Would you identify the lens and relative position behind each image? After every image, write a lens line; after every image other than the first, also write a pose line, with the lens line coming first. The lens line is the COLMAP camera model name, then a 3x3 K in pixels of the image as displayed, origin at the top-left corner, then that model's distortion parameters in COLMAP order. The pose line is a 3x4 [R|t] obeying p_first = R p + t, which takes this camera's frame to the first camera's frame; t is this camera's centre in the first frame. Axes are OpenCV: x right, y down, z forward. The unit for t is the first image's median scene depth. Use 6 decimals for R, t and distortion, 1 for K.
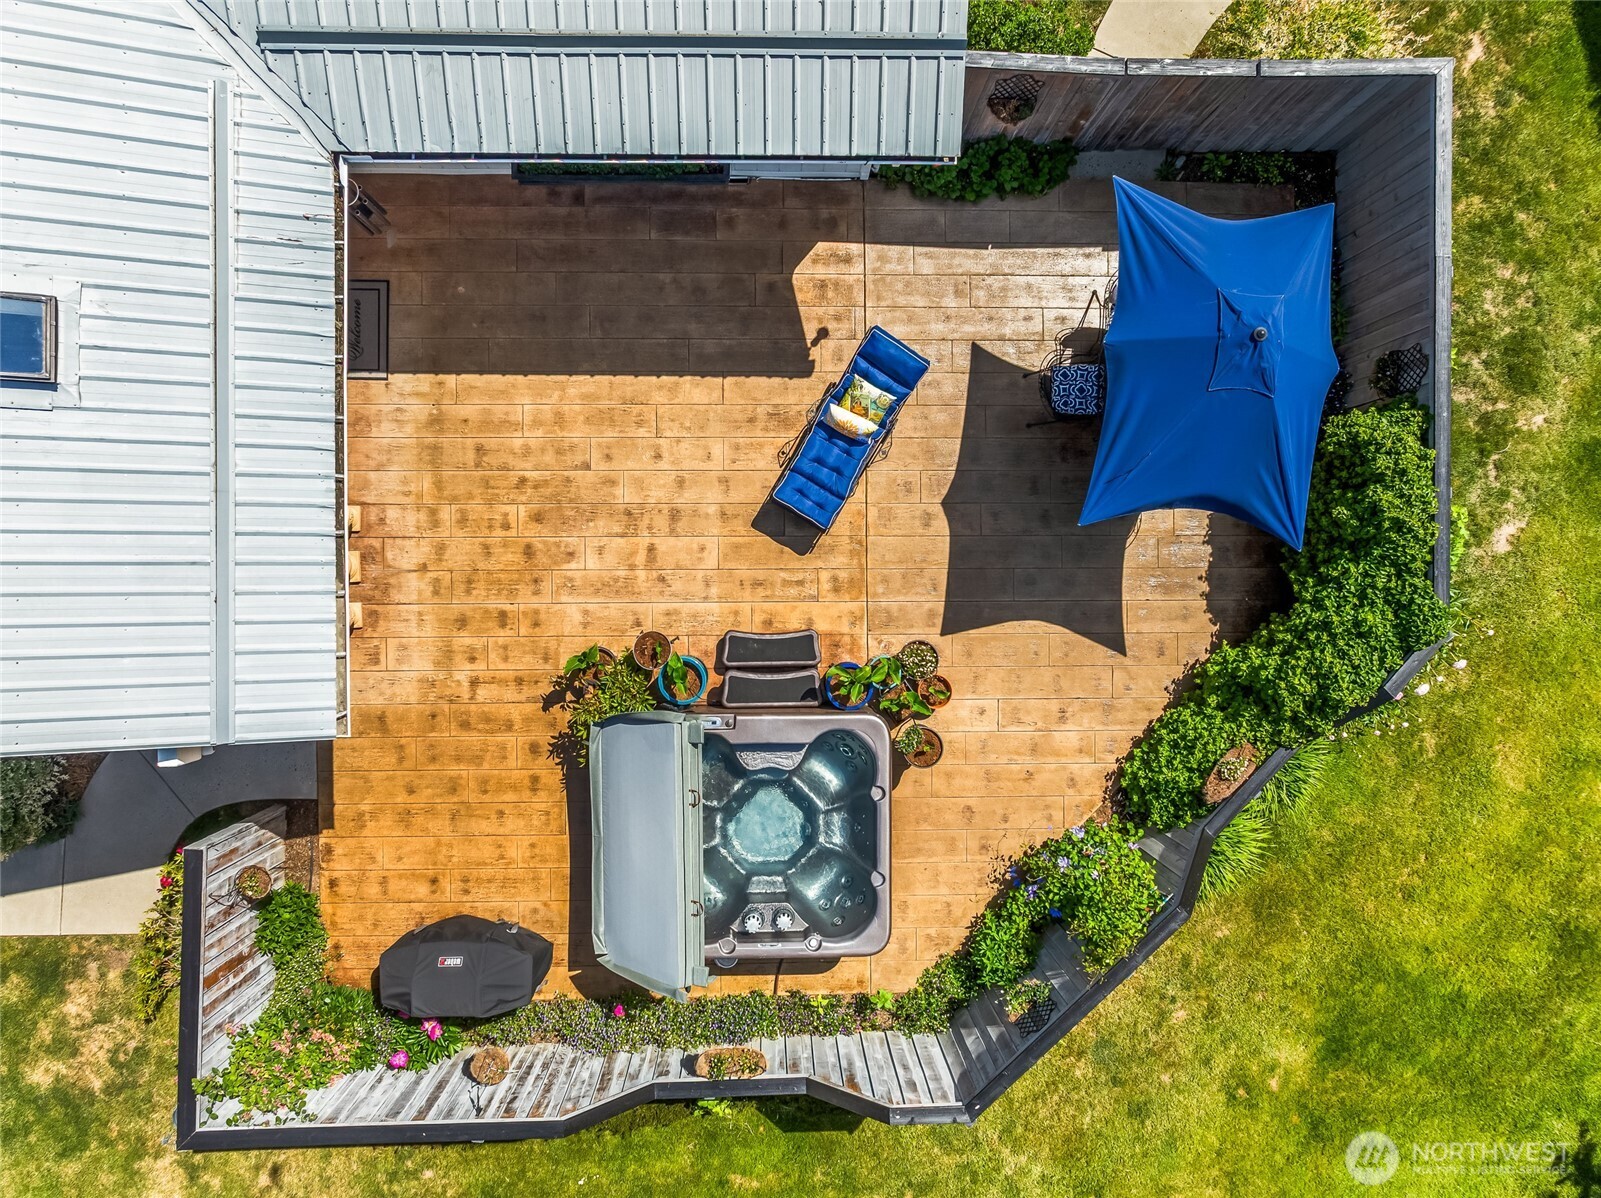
lens RADIAL K [[1225.6, 0, 800.5], [0, 1225.6, 599.0], [0, 0, 1]] dist [0.003131, 0.004973]
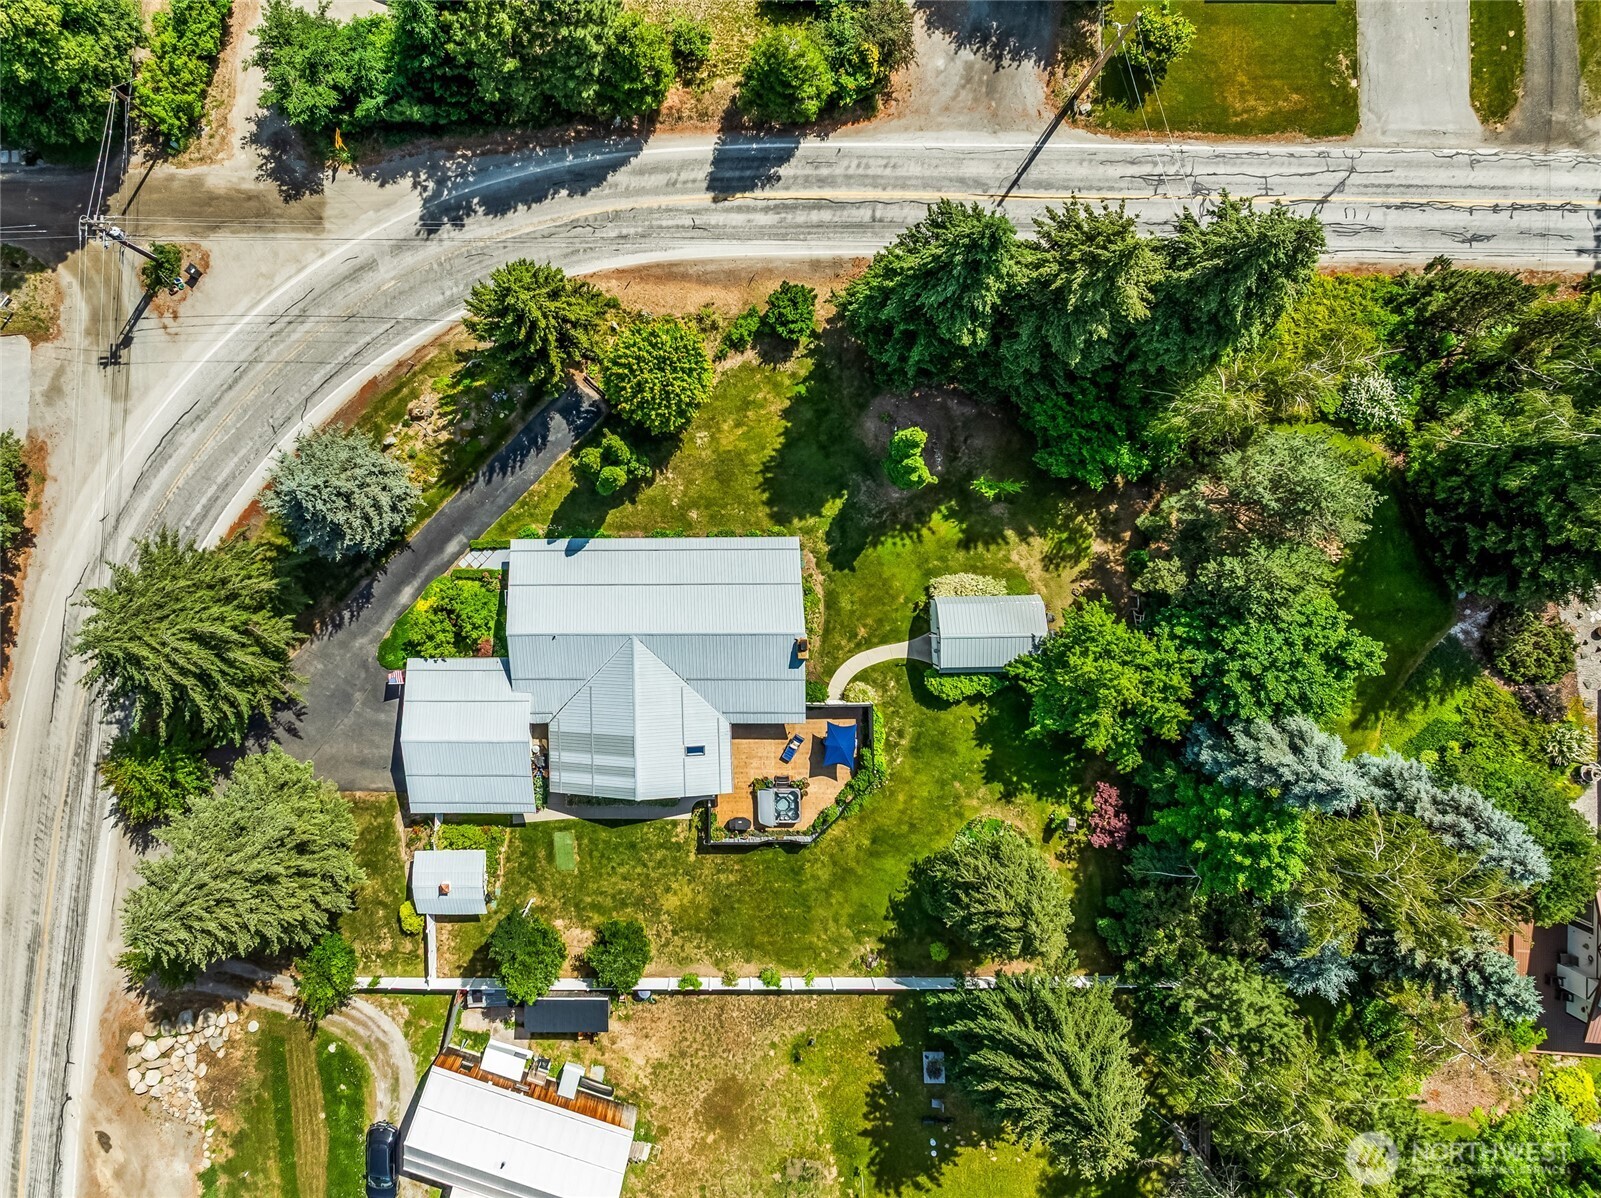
lens RADIAL K [[1114.9, 0, 800.5], [0, 1114.9, 599.0], [0, 0, 1]] dist [-0.026991, 0.012669]
pose [[0.994463, -0.009093, -0.104694, 0.704811], [0.020491, 0.993905, 0.108317, -1.561509], [0.103071, -0.109863, 0.988588, -4.790997]]
